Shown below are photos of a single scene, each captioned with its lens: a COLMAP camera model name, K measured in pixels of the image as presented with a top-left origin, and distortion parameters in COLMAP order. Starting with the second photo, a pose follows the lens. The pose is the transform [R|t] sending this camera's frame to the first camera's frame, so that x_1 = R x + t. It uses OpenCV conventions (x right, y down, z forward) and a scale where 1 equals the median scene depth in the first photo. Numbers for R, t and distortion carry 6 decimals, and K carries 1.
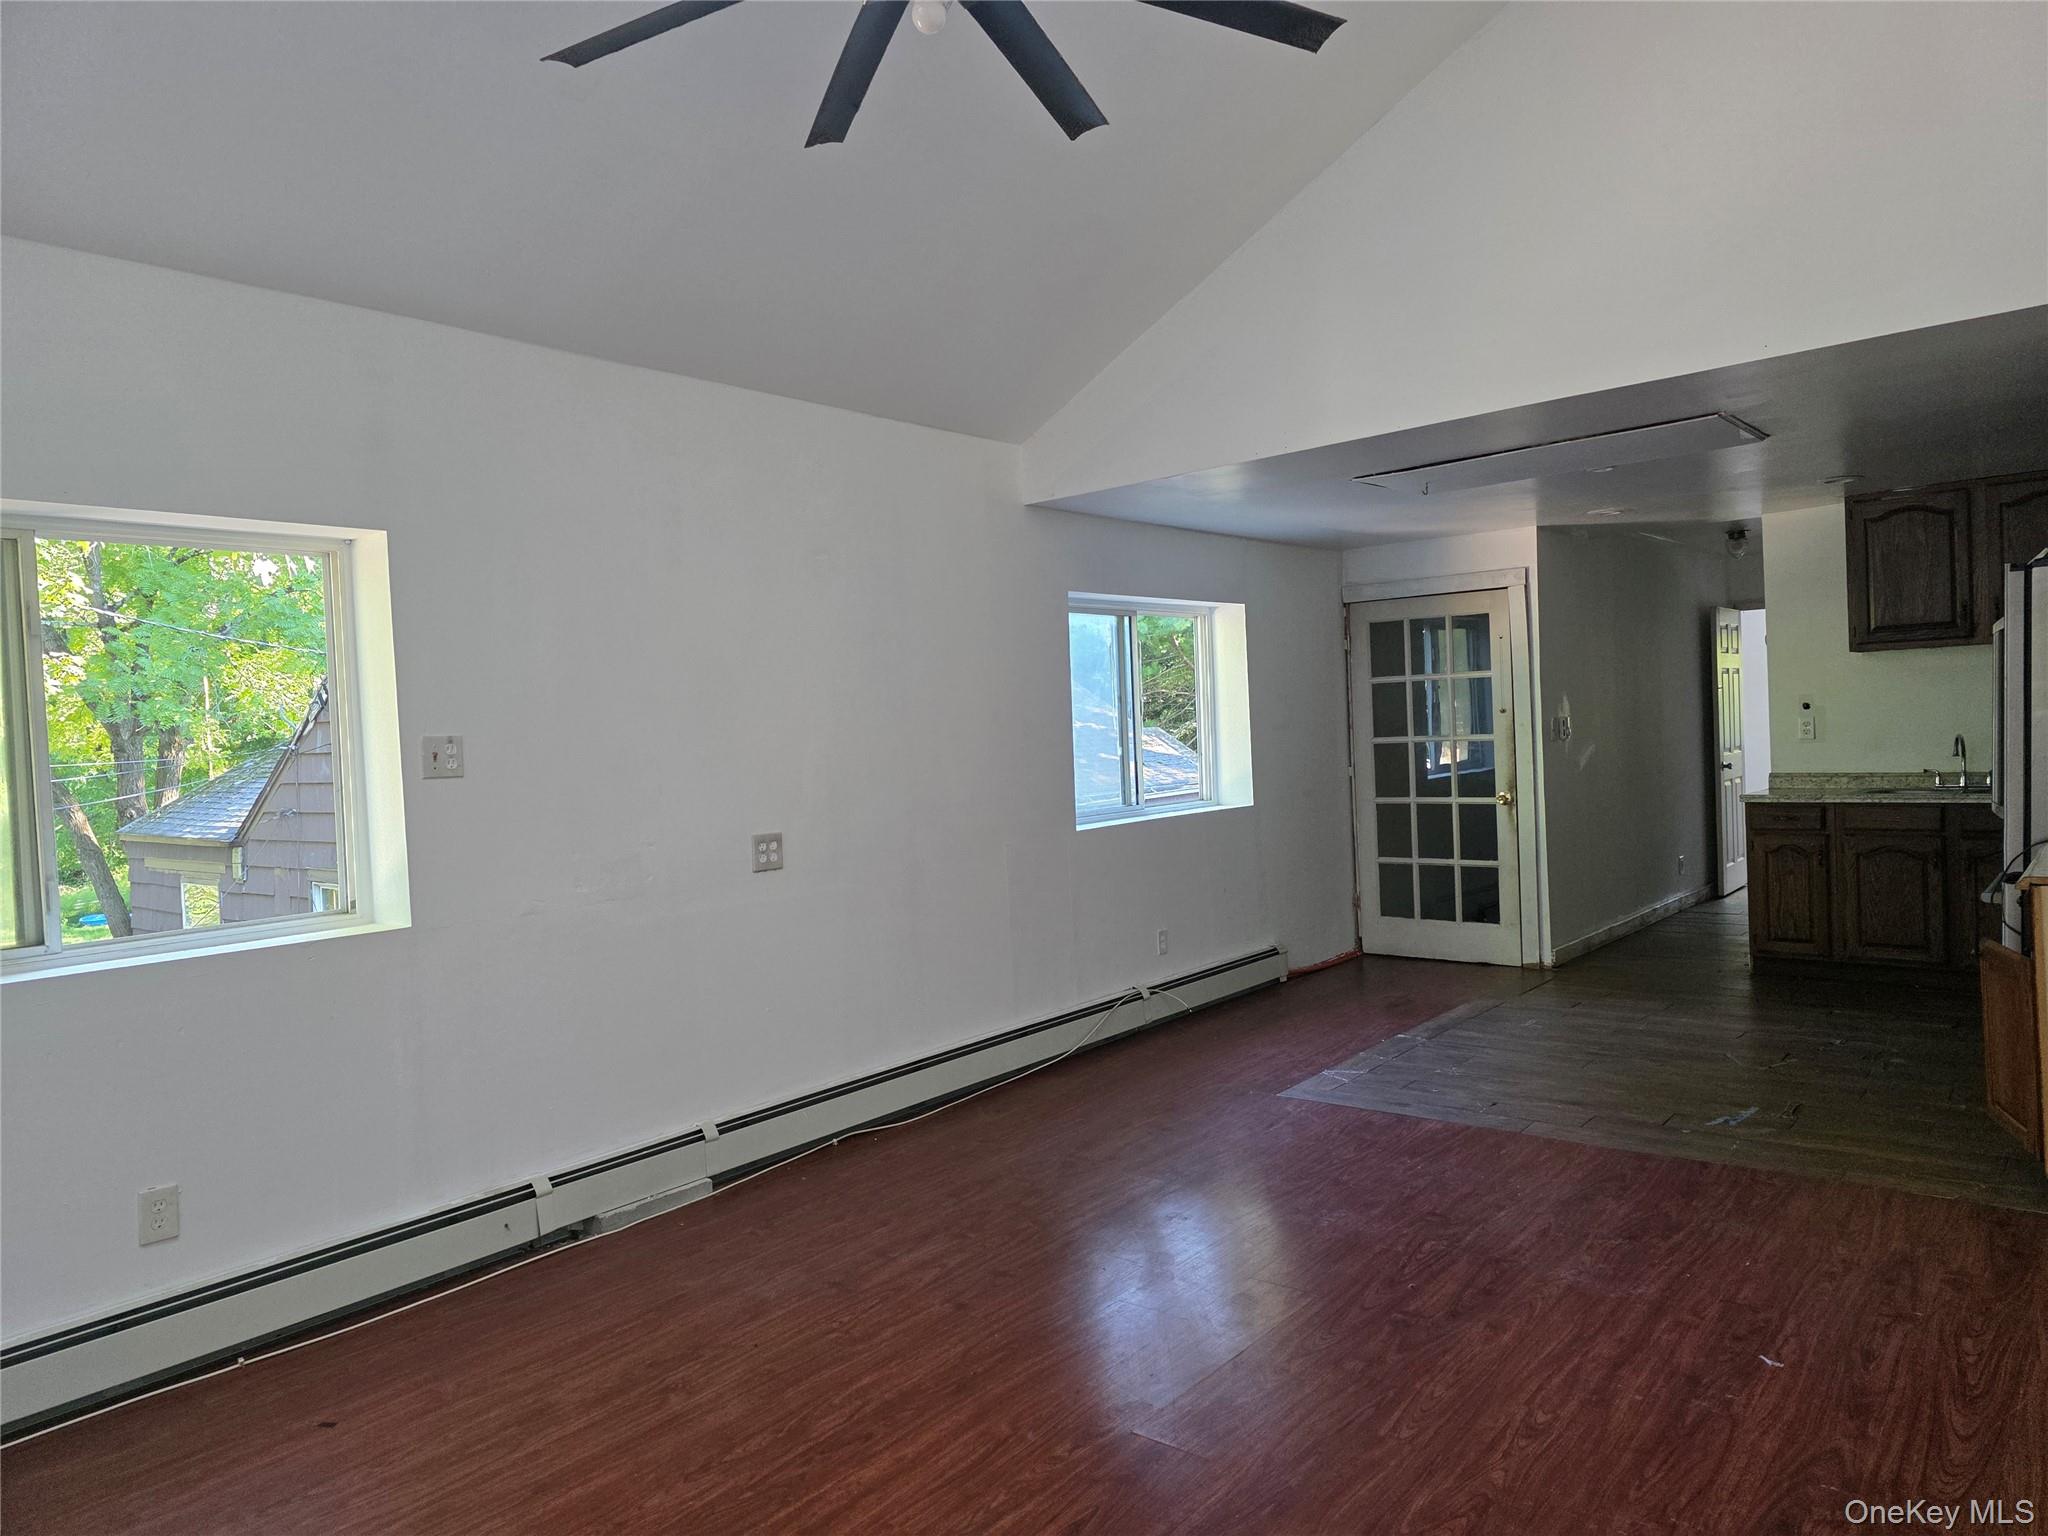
lens RADIAL K [[1381.9, 0, 1024.0], [0, 1381.9, 768.0], [0, 0, 1]] dist [0.046298, -0.001462]
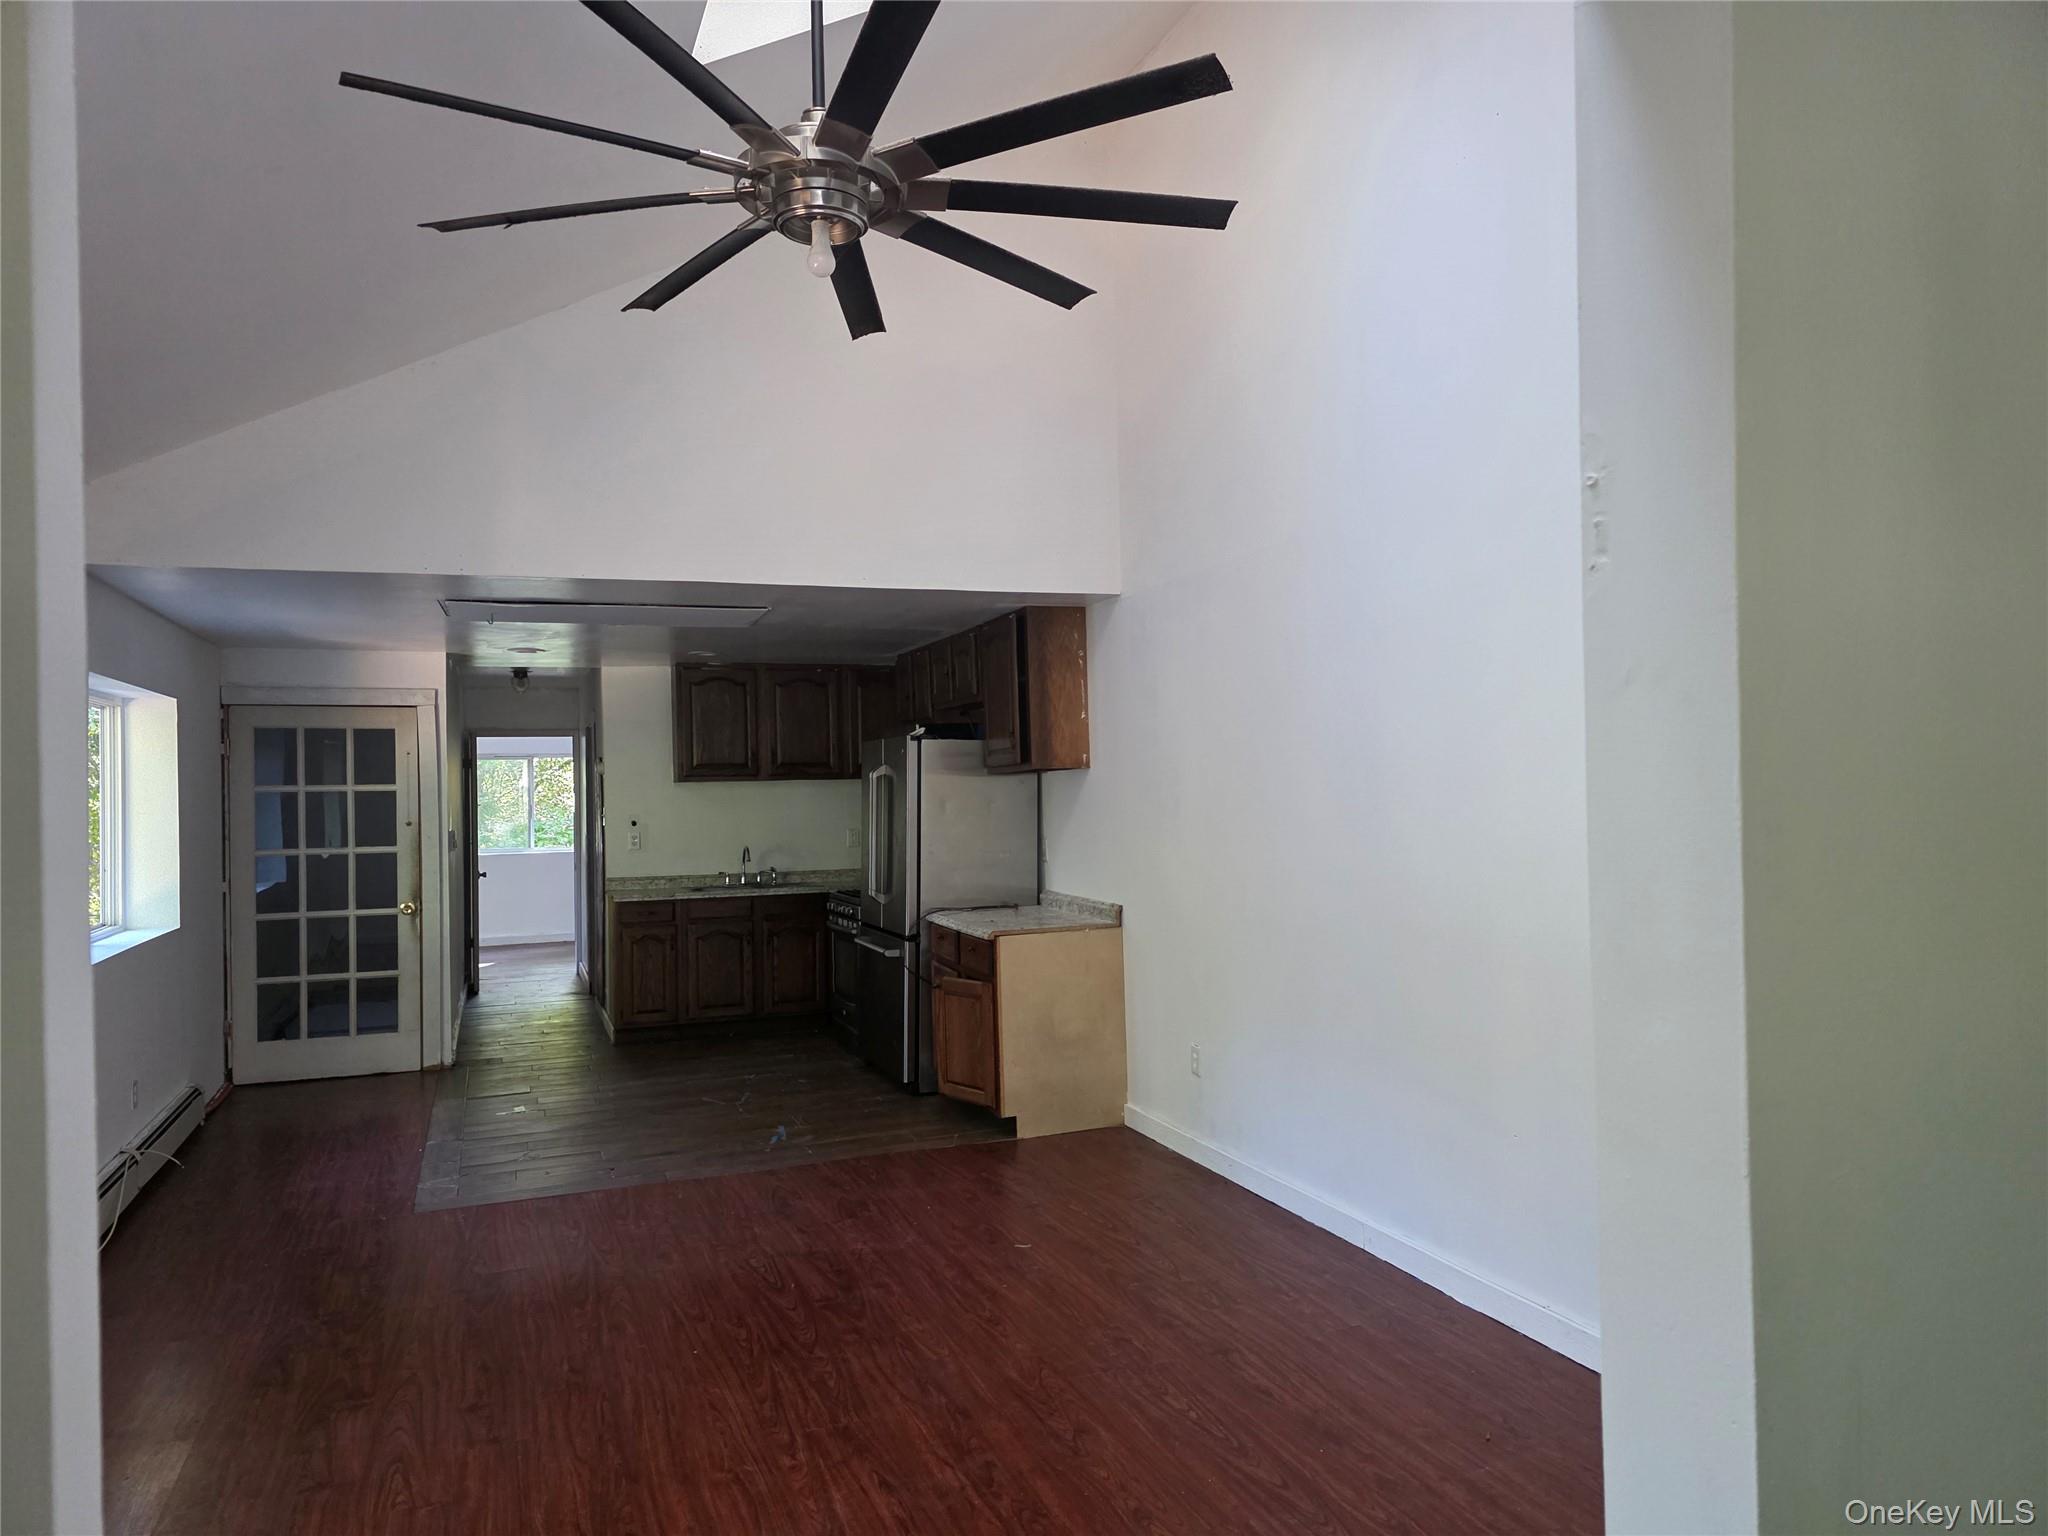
lens RADIAL K [[1381.9, 0, 1024.0], [0, 1381.9, 768.0], [0, 0, 1]] dist [0.046298, -0.001462]
pose [[0.501080, 0.048530, 0.864039, -0.357983], [0.022141, 0.997381, -0.068860, -0.000601], [-0.865118, 0.053635, 0.498693, 0.087055]]
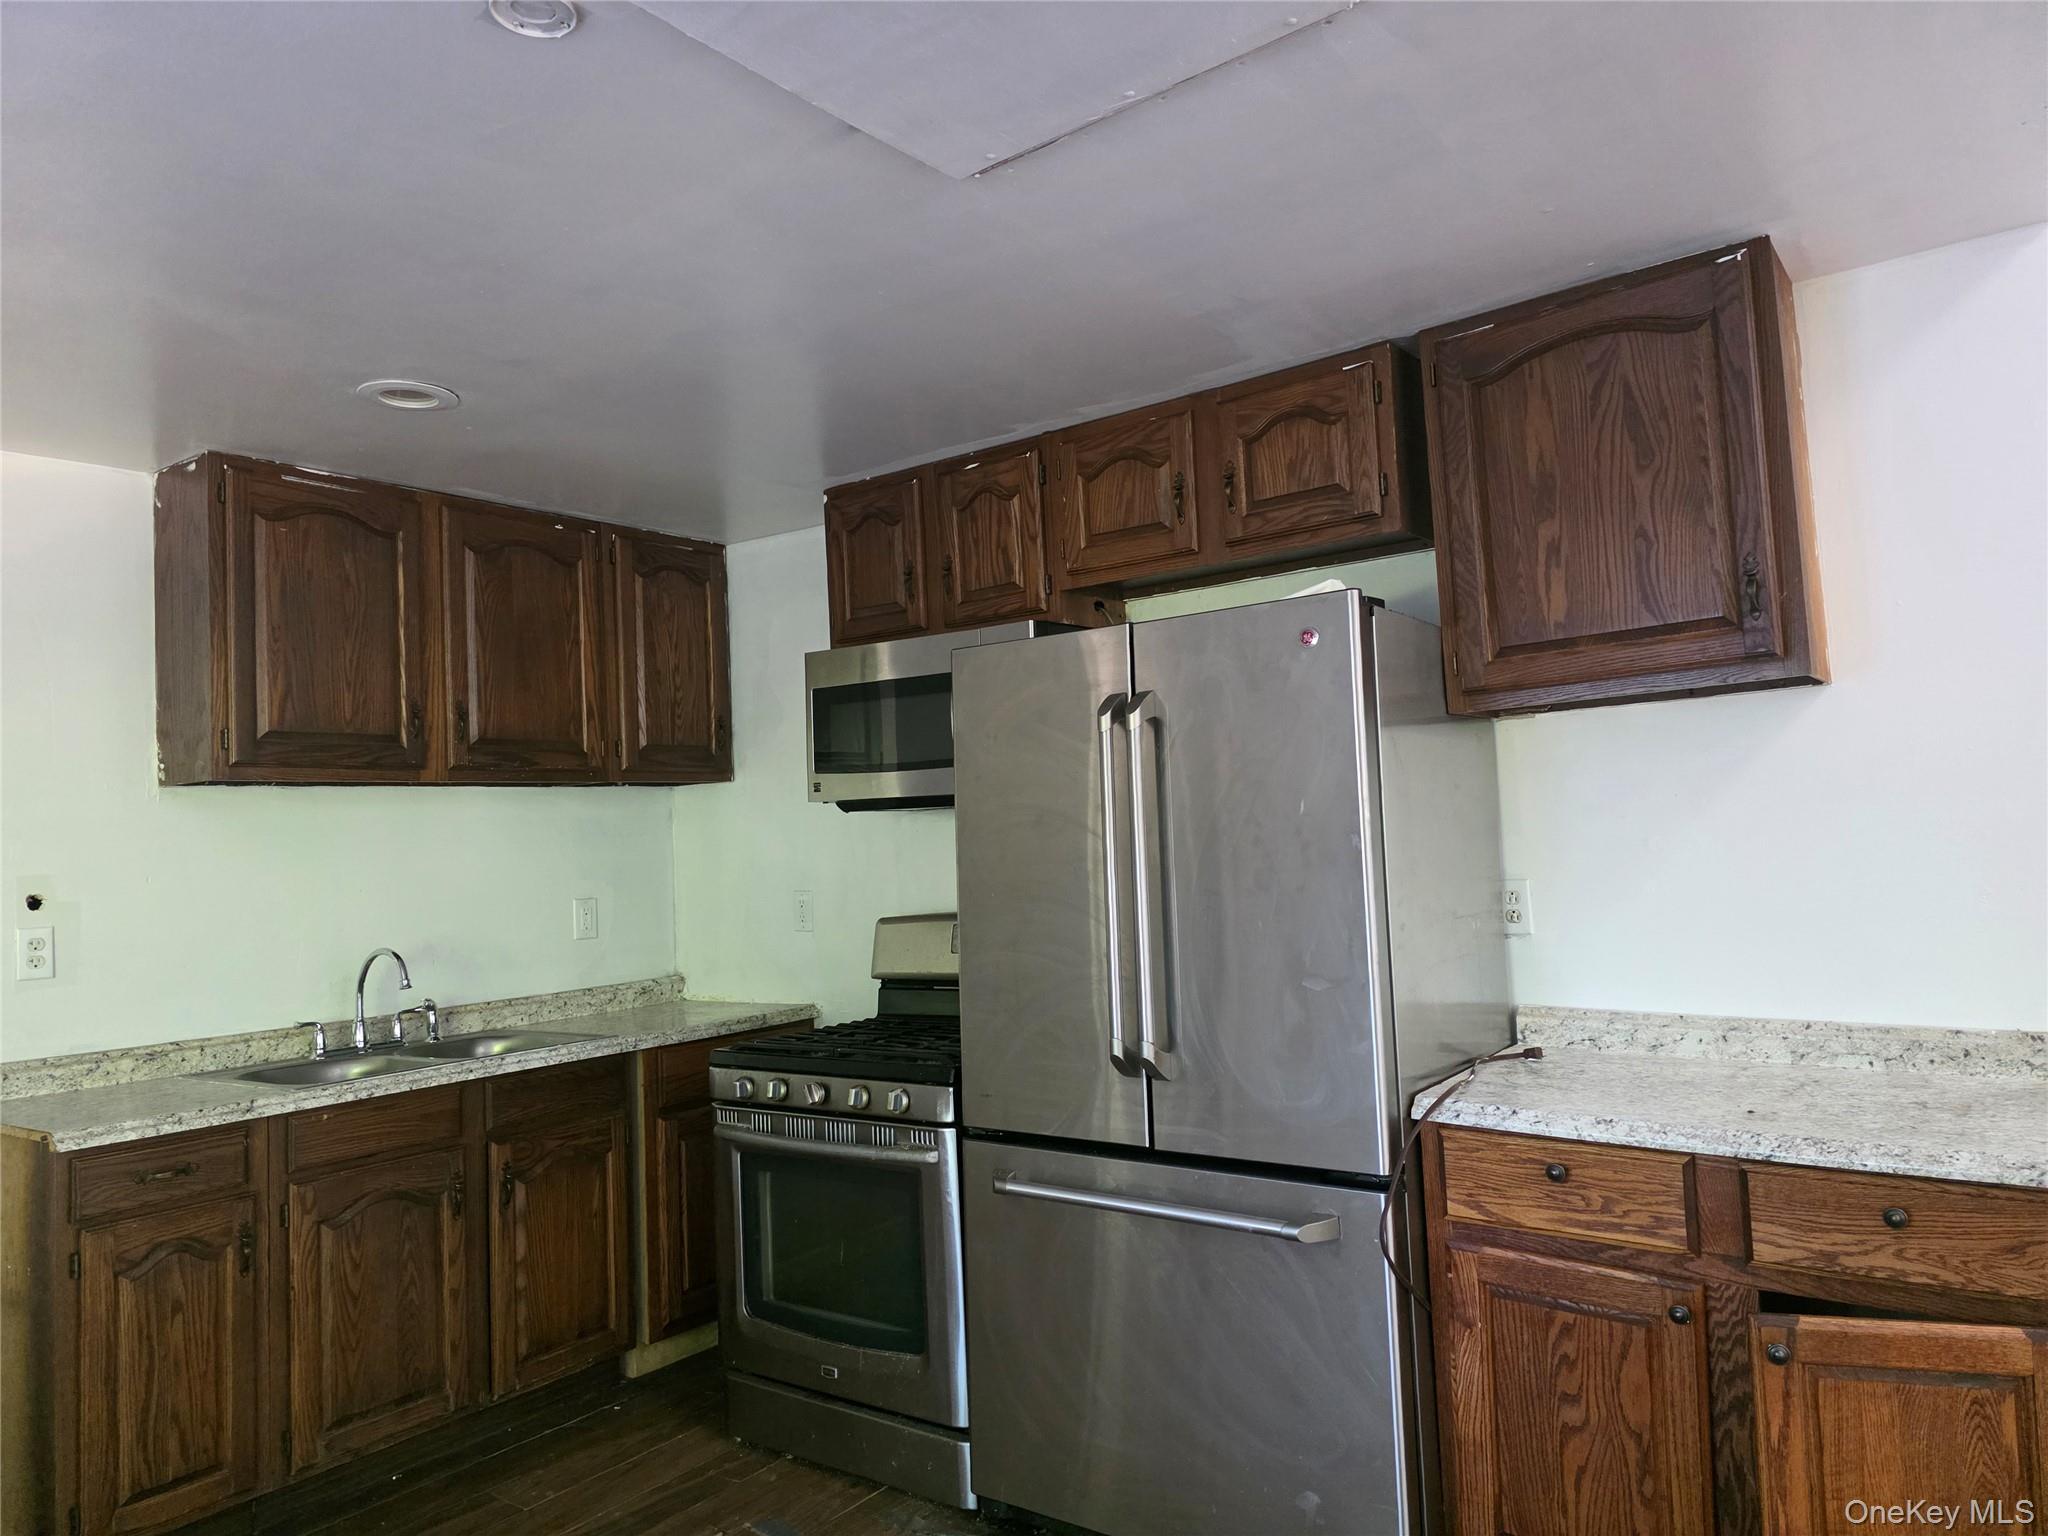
lens RADIAL K [[1353.6, 0, 1024.0], [0, 1353.6, 768.0], [0, 0, 1]] dist [0.003559, 0.000869]
pose [[-0.042590, 0.102262, 0.993845, 0.132592], [0.075942, 0.992201, -0.098839, -0.022078], [-0.996202, 0.071265, -0.050024, 0.757236]]
